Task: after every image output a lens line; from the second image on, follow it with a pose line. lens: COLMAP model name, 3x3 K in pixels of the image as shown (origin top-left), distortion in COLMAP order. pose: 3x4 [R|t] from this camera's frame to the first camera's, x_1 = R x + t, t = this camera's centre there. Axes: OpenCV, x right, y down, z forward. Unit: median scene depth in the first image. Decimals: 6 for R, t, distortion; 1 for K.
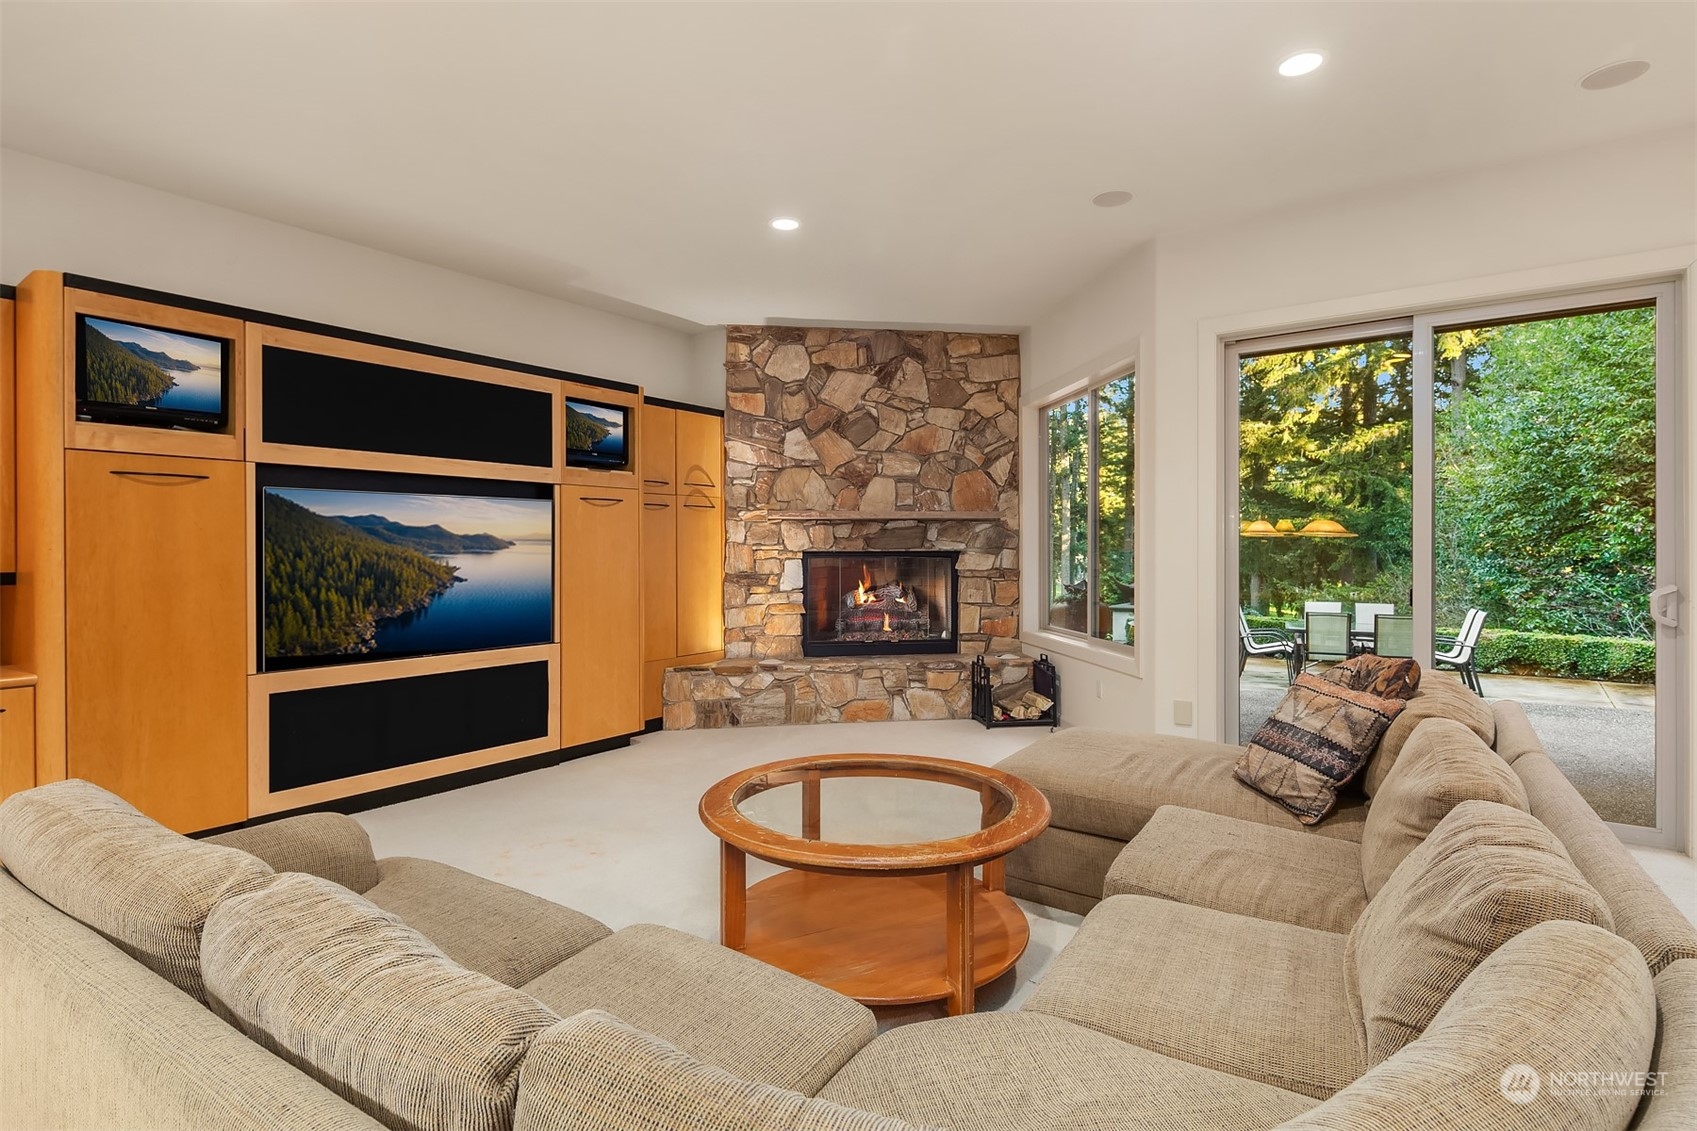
lens RADIAL K [[835.5, 0, 846.0], [0, 835.5, 529.2], [0, 0, 1]] dist [-0.000872, -0.000822]
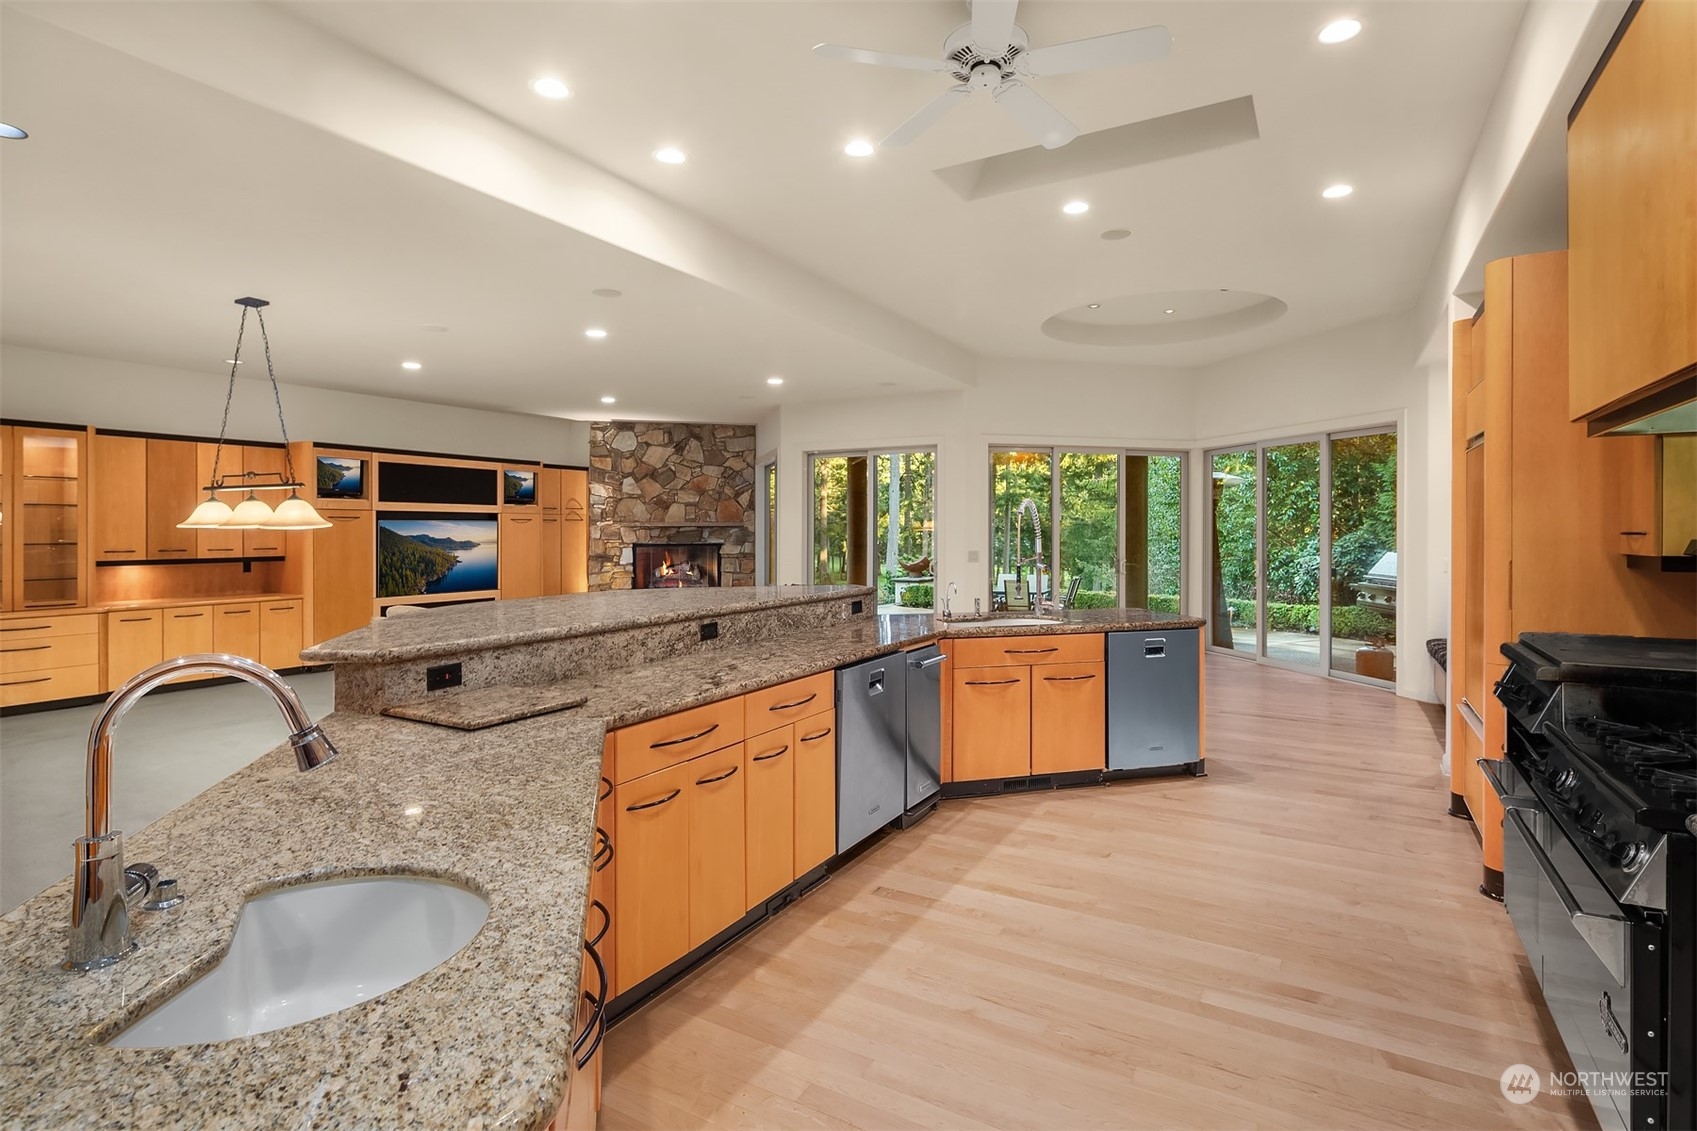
lens RADIAL K [[835.5, 0, 846.0], [0, 835.5, 529.2], [0, 0, 1]] dist [-0.000872, -0.000822]
pose [[0.994388, 0.009834, 0.105339, 0.223244], [-0.014390, 0.998989, 0.042585, -0.090742], [-0.104814, -0.043862, 0.993524, -0.887129]]
